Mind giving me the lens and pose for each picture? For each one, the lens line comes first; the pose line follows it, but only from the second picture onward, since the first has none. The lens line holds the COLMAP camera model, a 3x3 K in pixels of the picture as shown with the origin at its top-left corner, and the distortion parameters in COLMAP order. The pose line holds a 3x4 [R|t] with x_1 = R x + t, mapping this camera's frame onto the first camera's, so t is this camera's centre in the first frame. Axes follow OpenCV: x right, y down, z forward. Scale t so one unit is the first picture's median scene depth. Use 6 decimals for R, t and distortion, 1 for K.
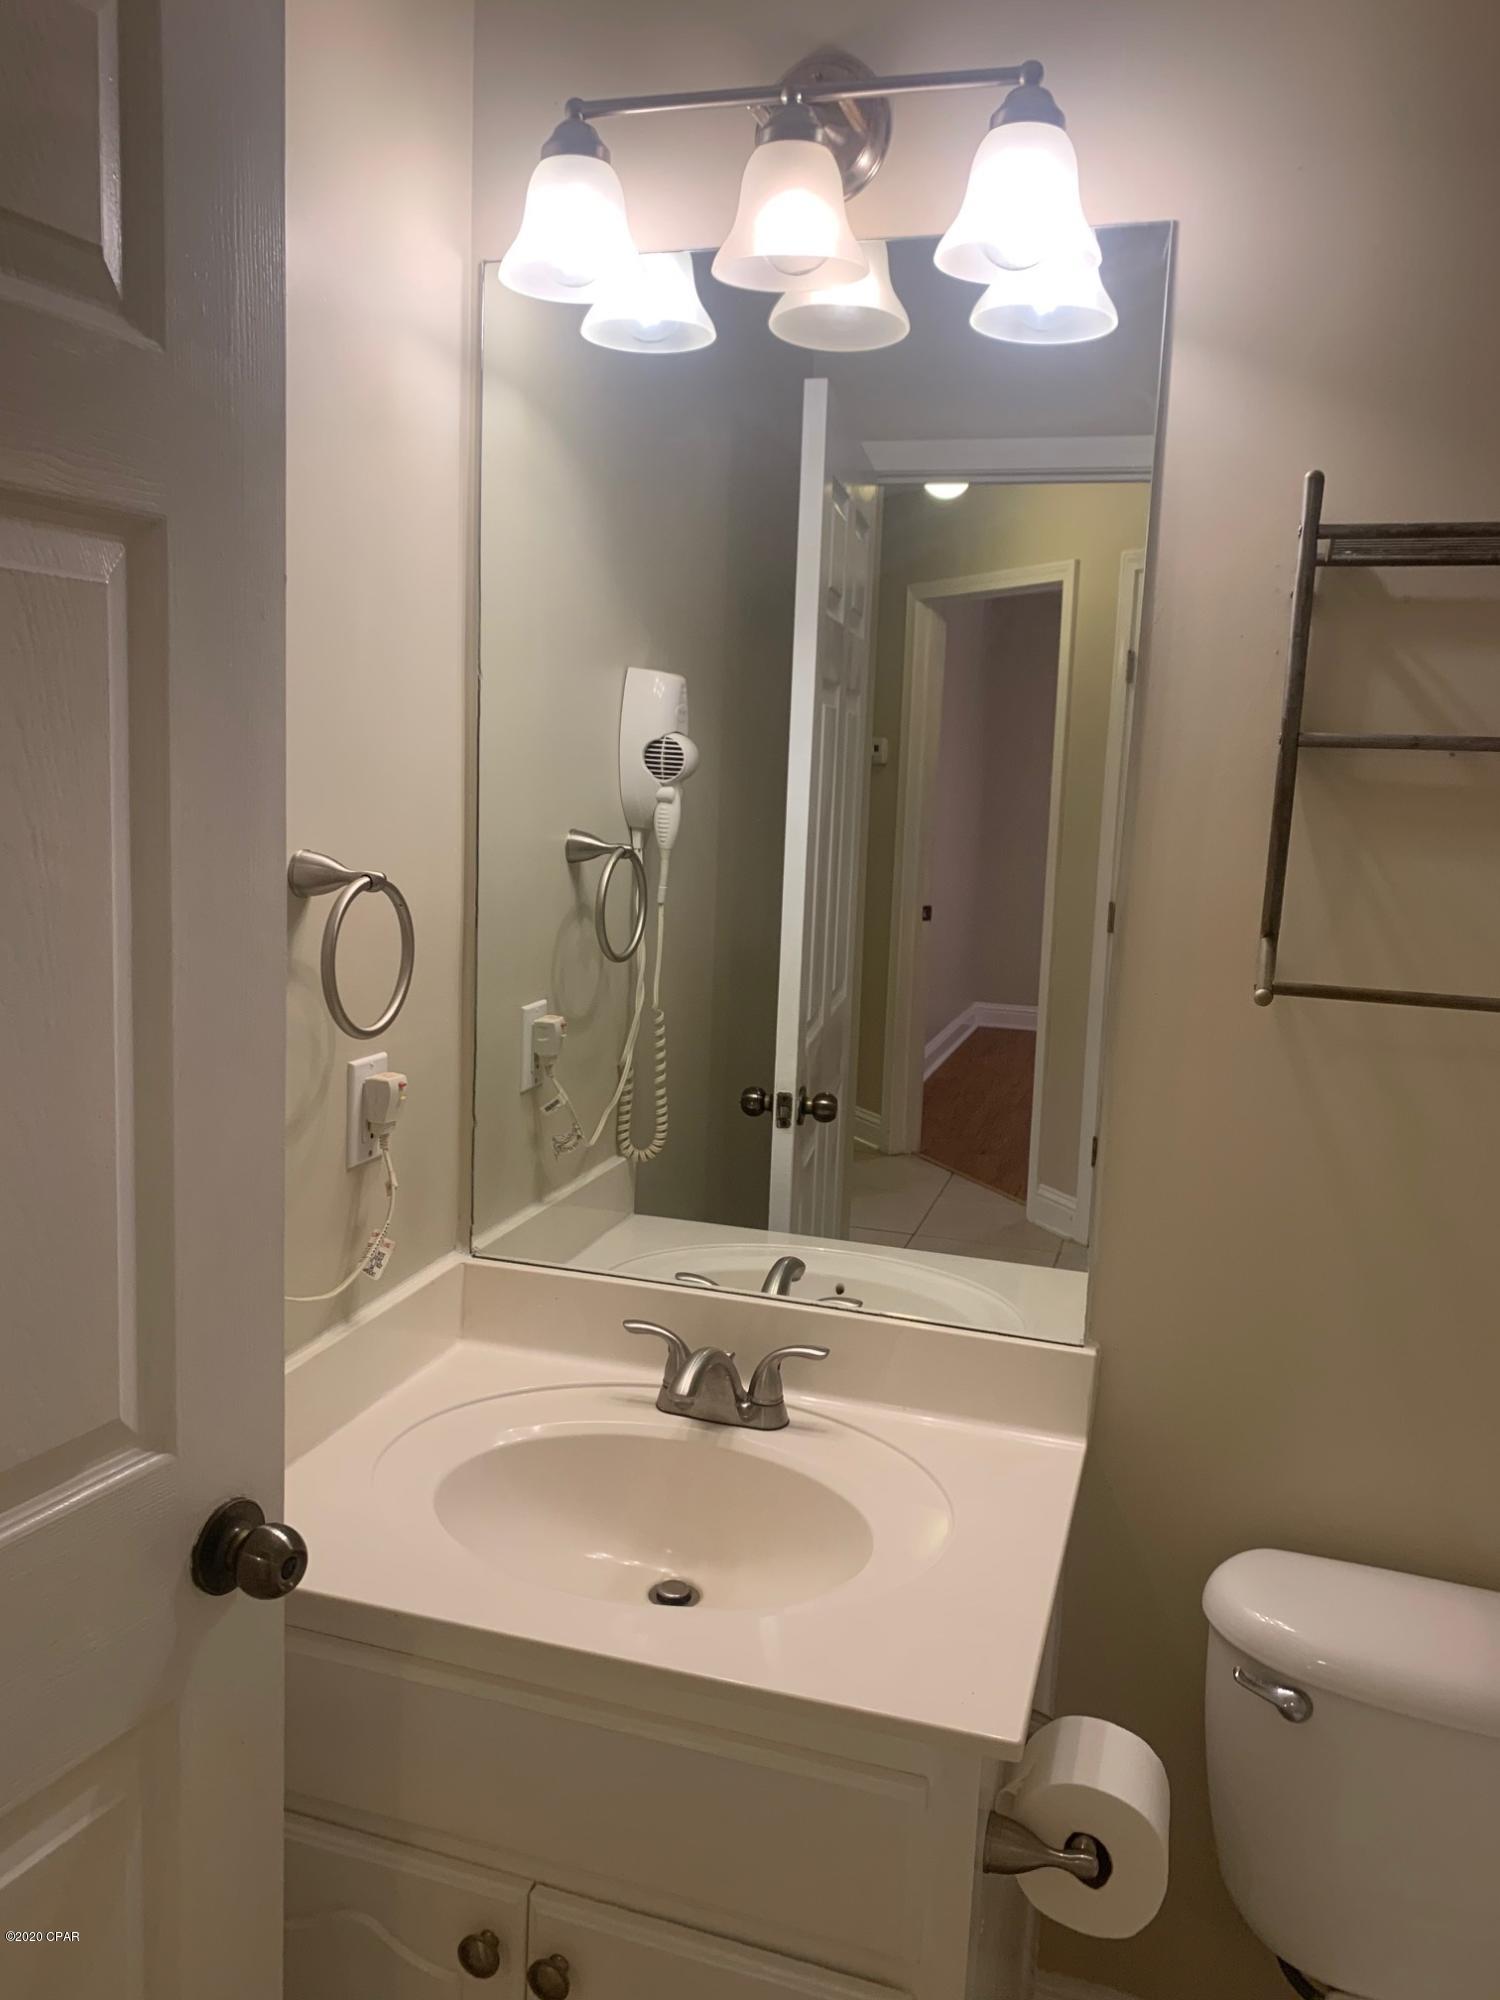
lens RADIAL K [[1516.6, 0, 743.6], [0, 1516.6, 987.1], [0, 0, 1]] dist [0.014975, -0.014464]
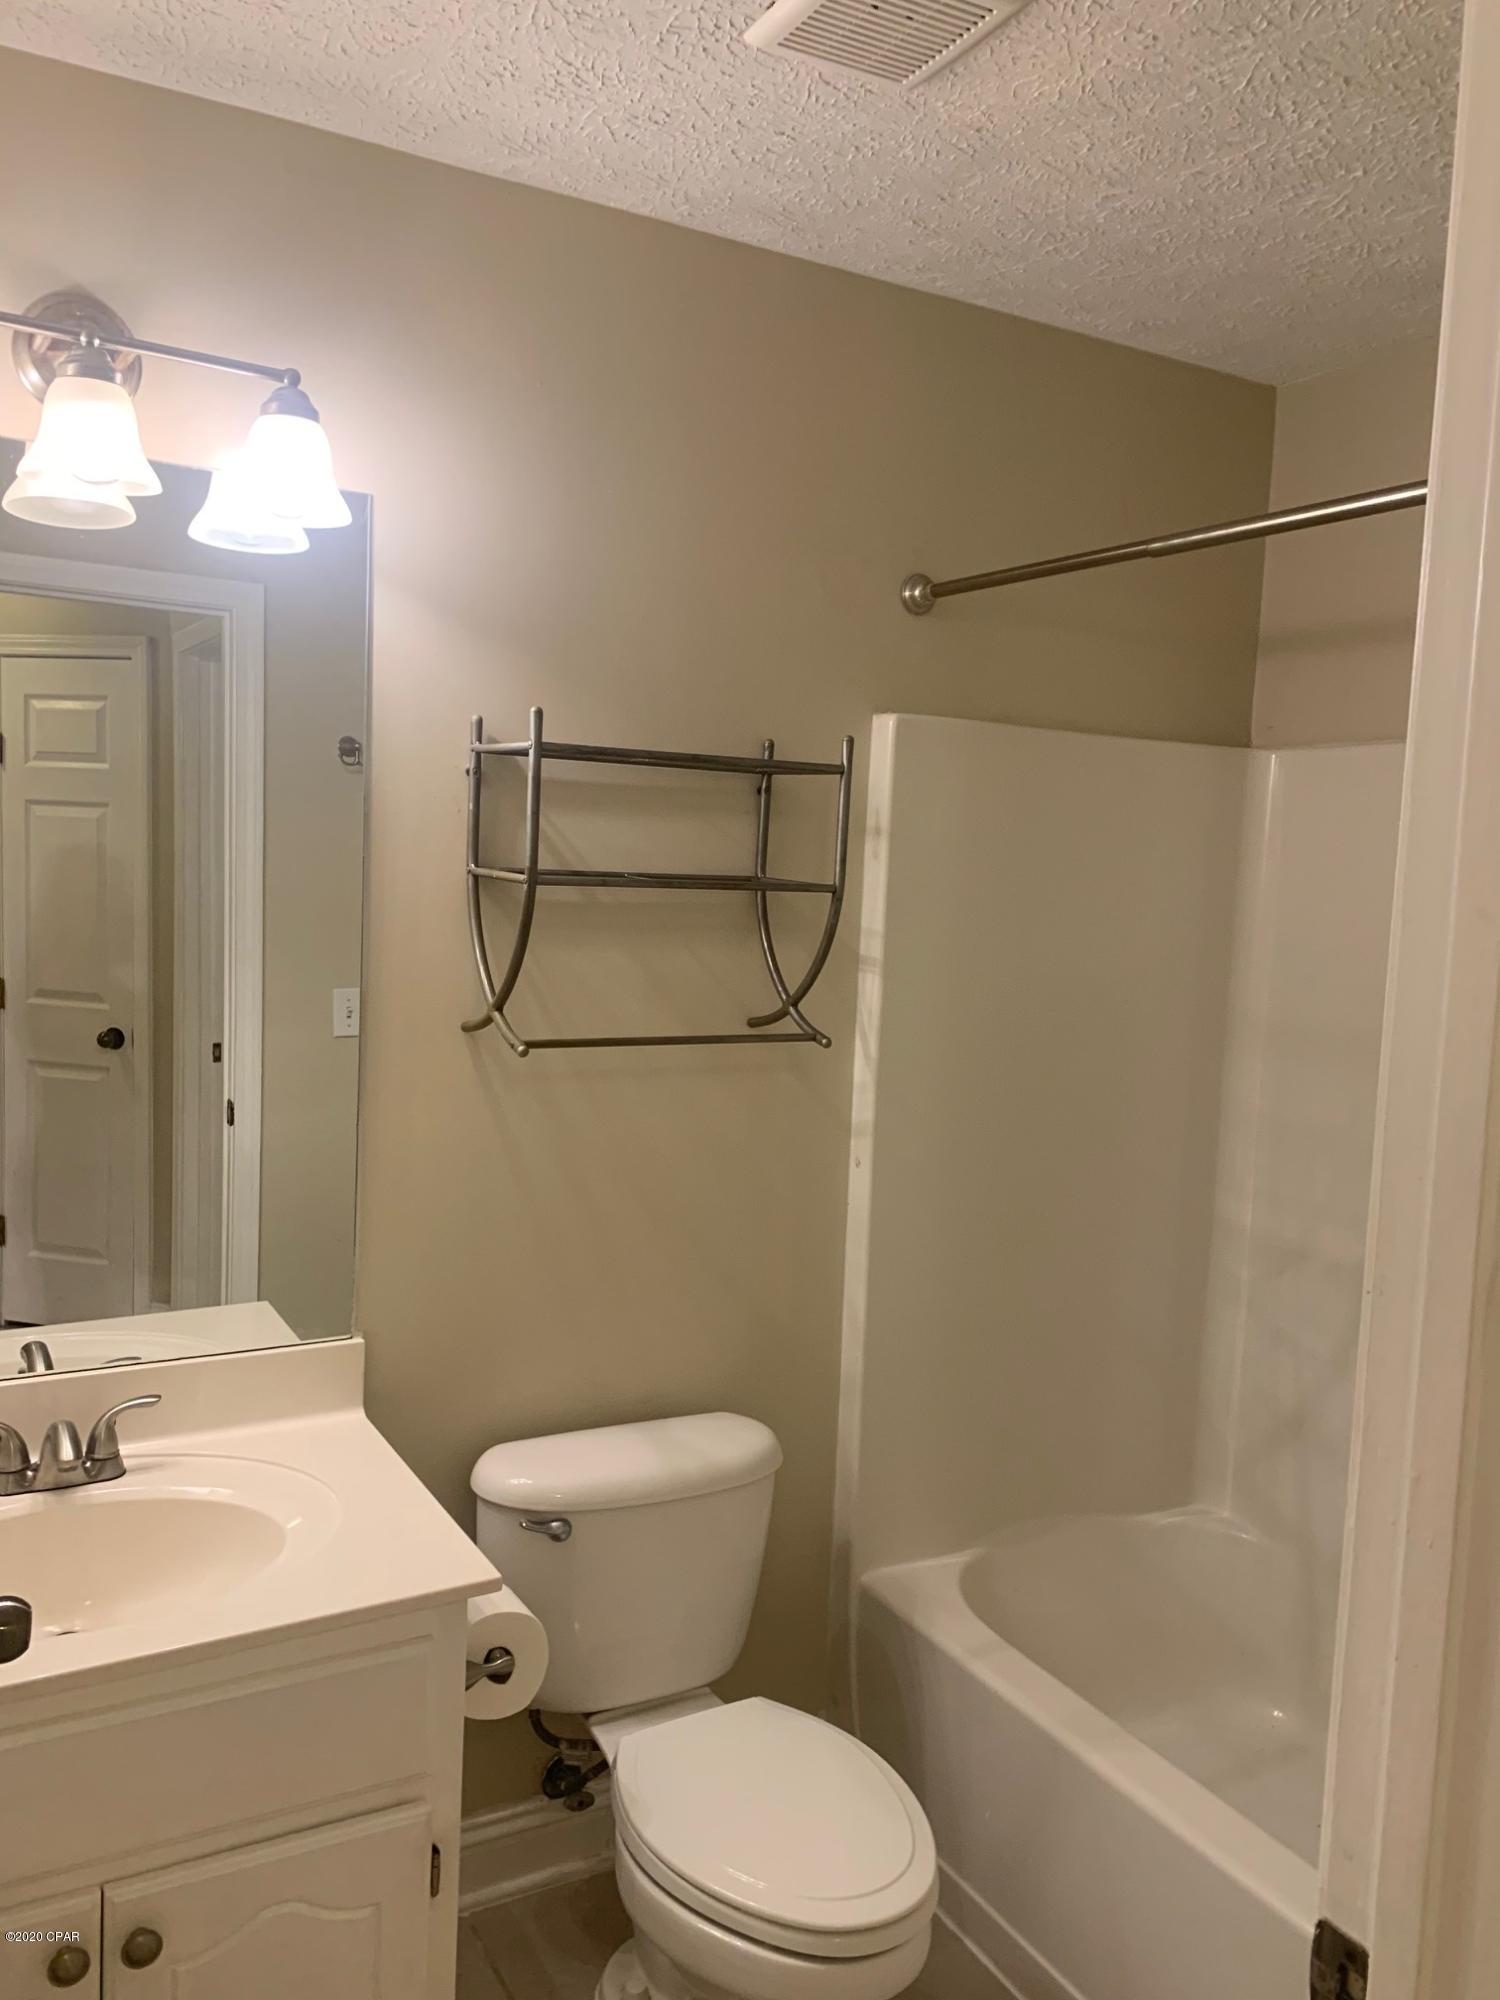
lens RADIAL K [[1516.6, 0, 755.0], [0, 1516.6, 1002.3], [0, 0, 1]] dist [0.014975, -0.014464]
pose [[0.679100, -0.080877, 0.729577, -0.525983], [0.095705, 0.995183, 0.021237, -0.046426], [-0.727780, 0.055402, 0.683569, -0.161816]]
